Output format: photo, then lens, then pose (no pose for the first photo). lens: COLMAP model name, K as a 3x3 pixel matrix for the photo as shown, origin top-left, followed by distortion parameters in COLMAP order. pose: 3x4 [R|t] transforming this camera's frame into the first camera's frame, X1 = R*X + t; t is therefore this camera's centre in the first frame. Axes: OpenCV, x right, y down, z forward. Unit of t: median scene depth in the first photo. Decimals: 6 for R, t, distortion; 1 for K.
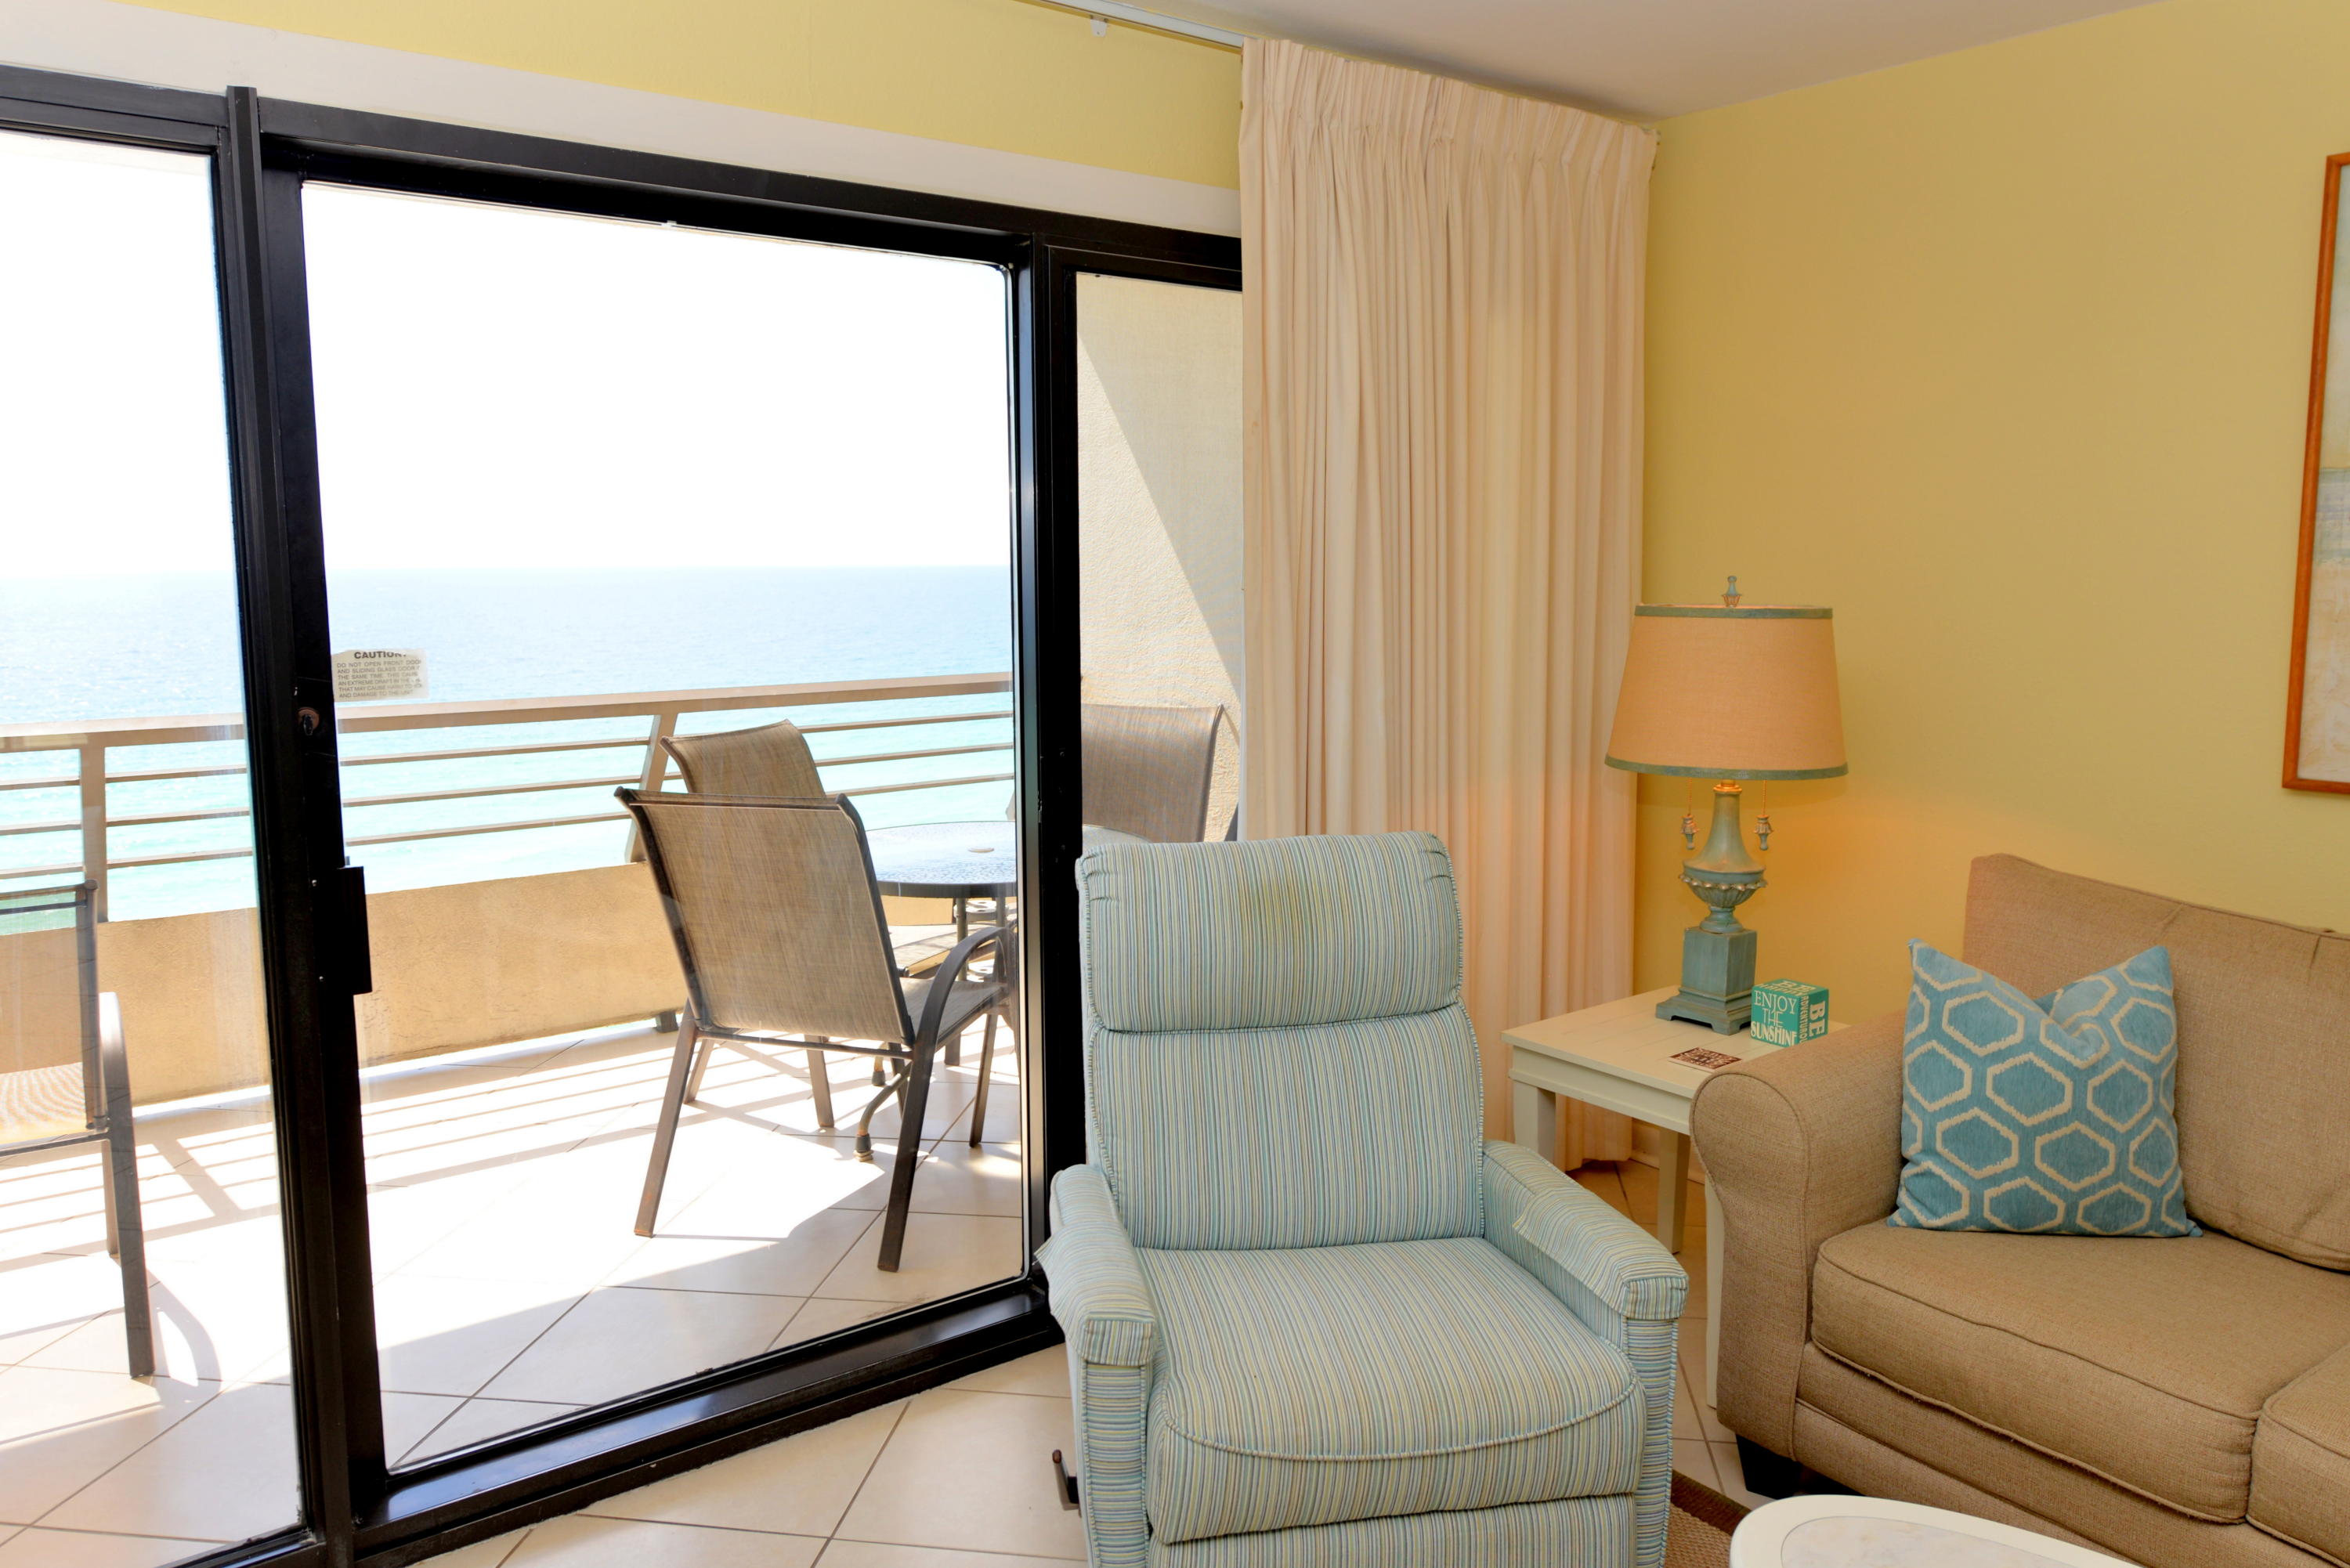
lens RADIAL K [[1648.5, 0, 1202.6], [0, 1648.5, 751.9], [0, 0, 1]] dist [-0.002178, 0.000725]
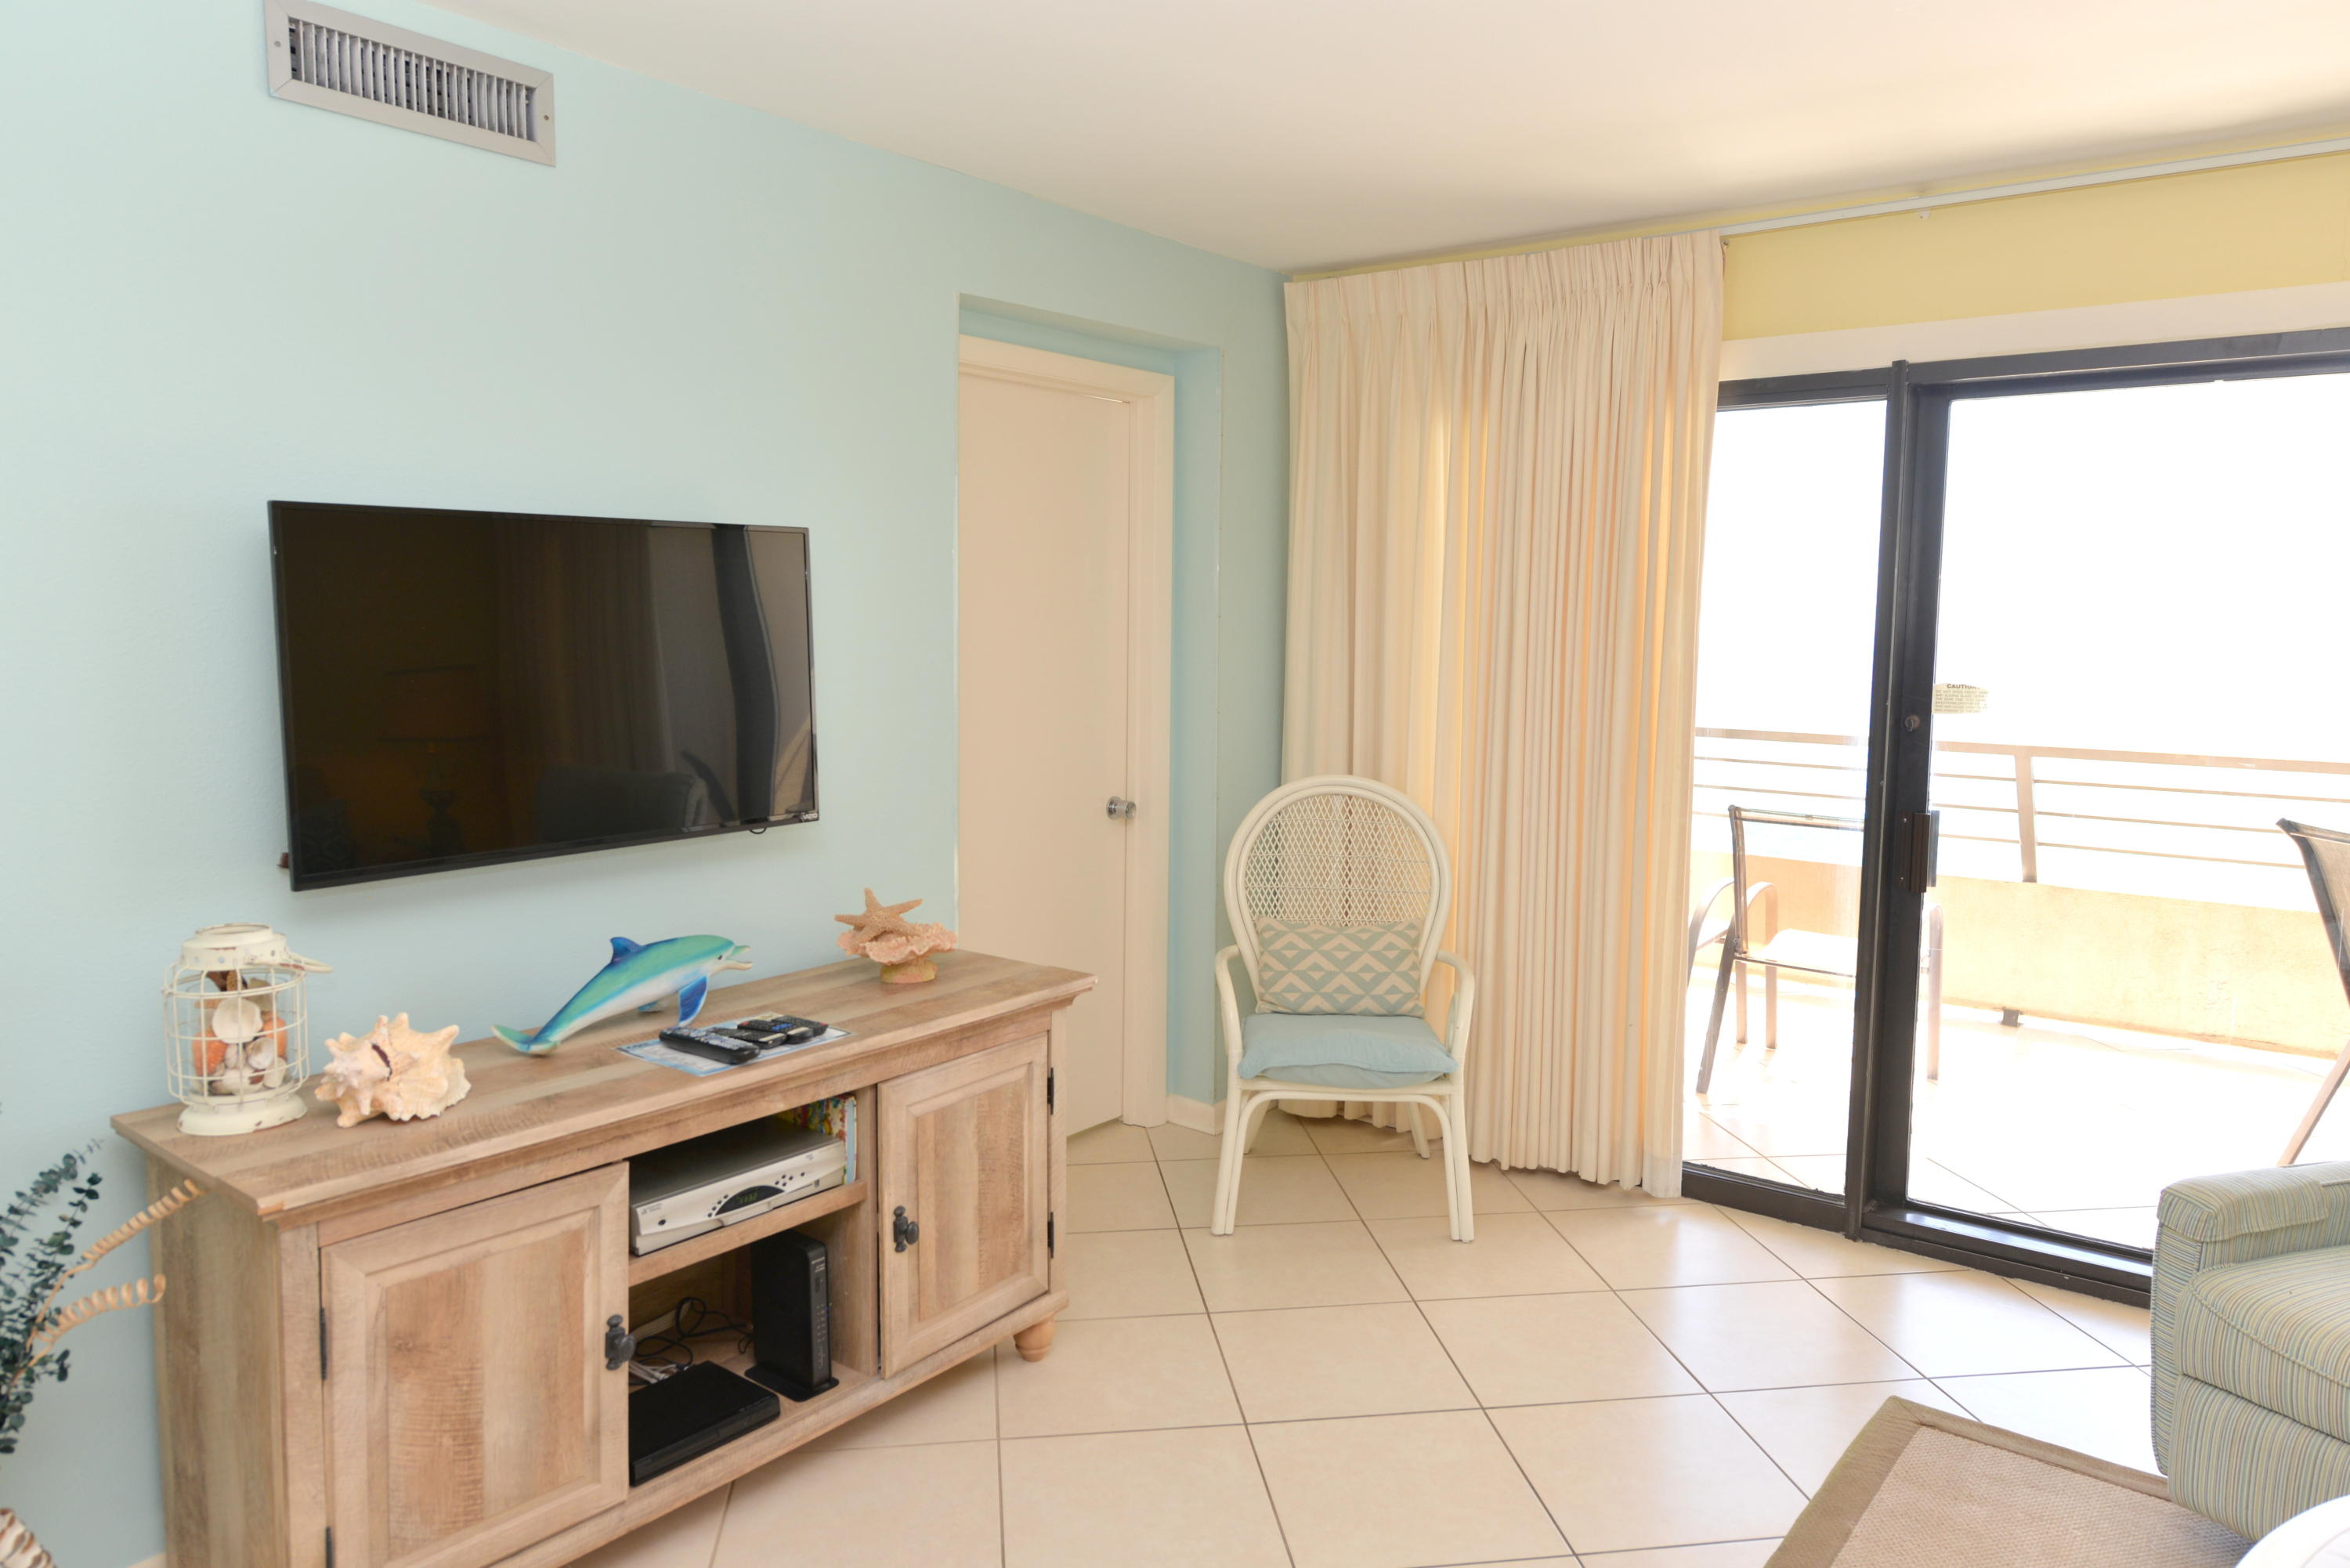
lens RADIAL K [[1585.7, 0, 1170.7], [0, 1585.7, 758.1], [0, 0, 1]] dist [0.000452, -0.000378]
pose [[0.262417, 0.093330, -0.960431, 0.735852], [-0.124738, 0.990242, 0.062145, 0.009498], [0.956858, 0.103494, 0.271498, -0.137400]]
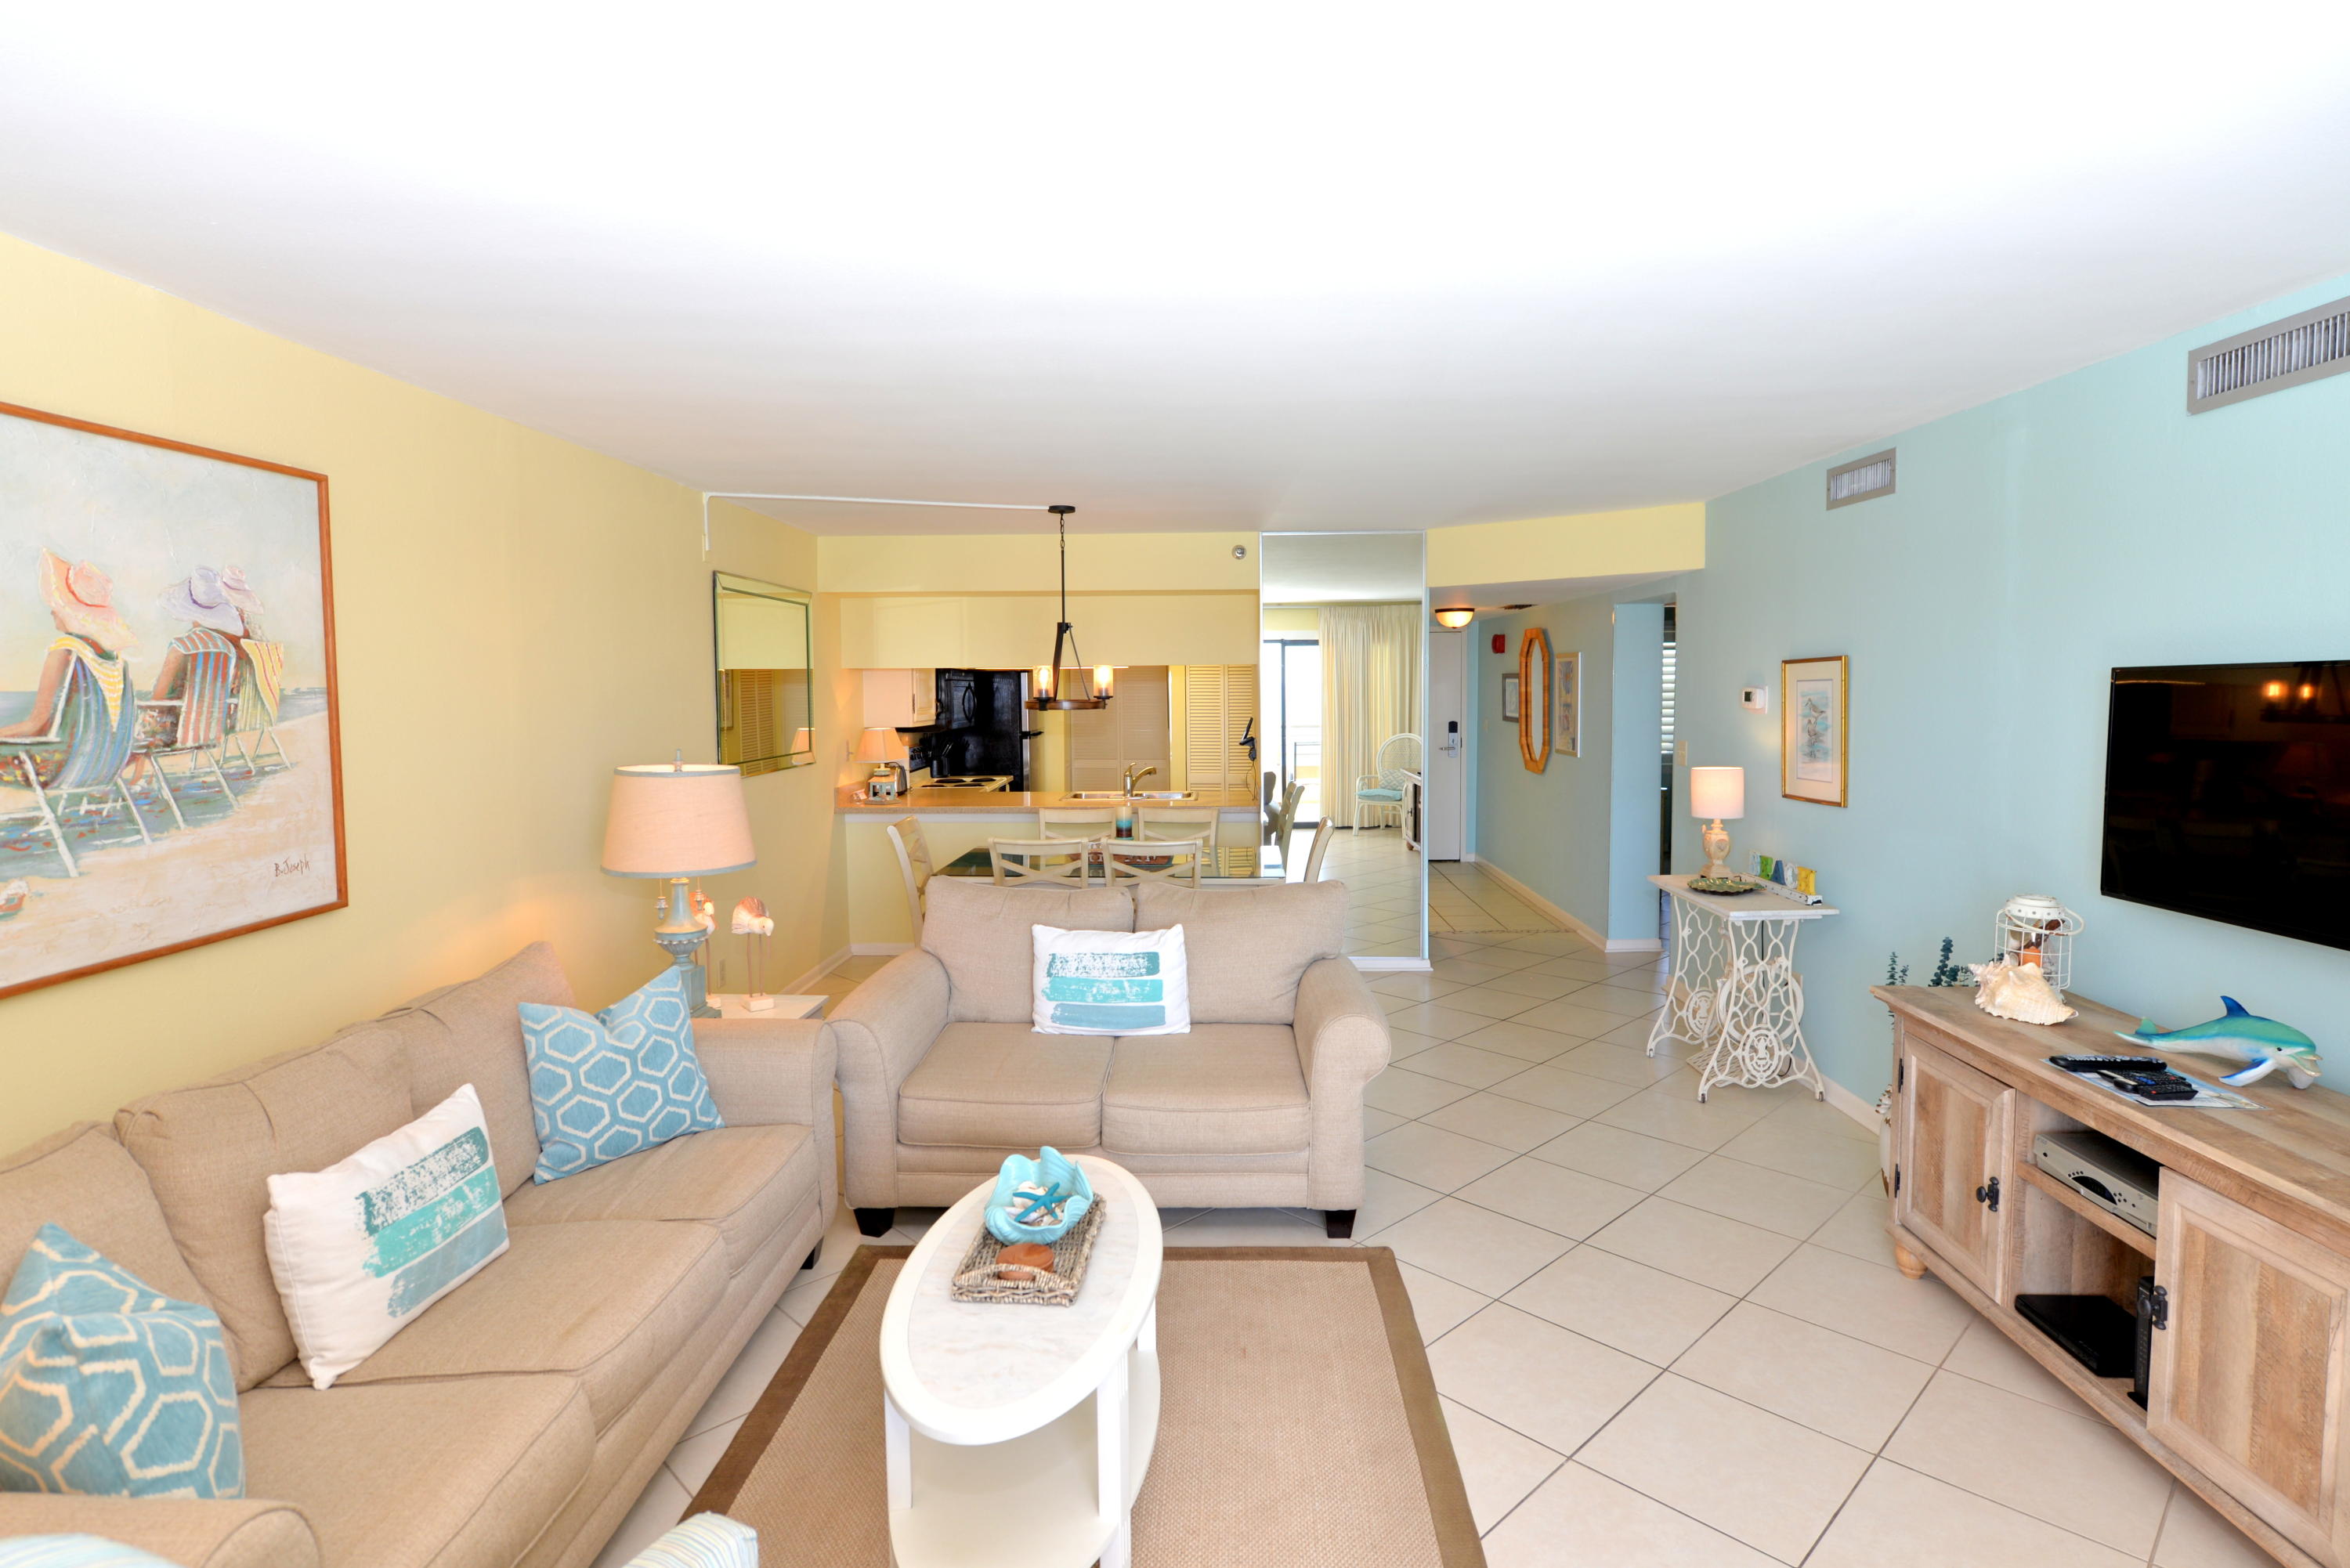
lens RADIAL K [[1200.9, 0, 1180.4], [0, 1200.9, 759.4], [0, 0, 1]] dist [-0.011075, -0.001260]
pose [[-0.776573, -0.029811, 0.629322, -0.310613], [0.085232, 0.984726, 0.151822, -0.182192], [-0.624236, 0.171540, -0.762171, 1.084929]]
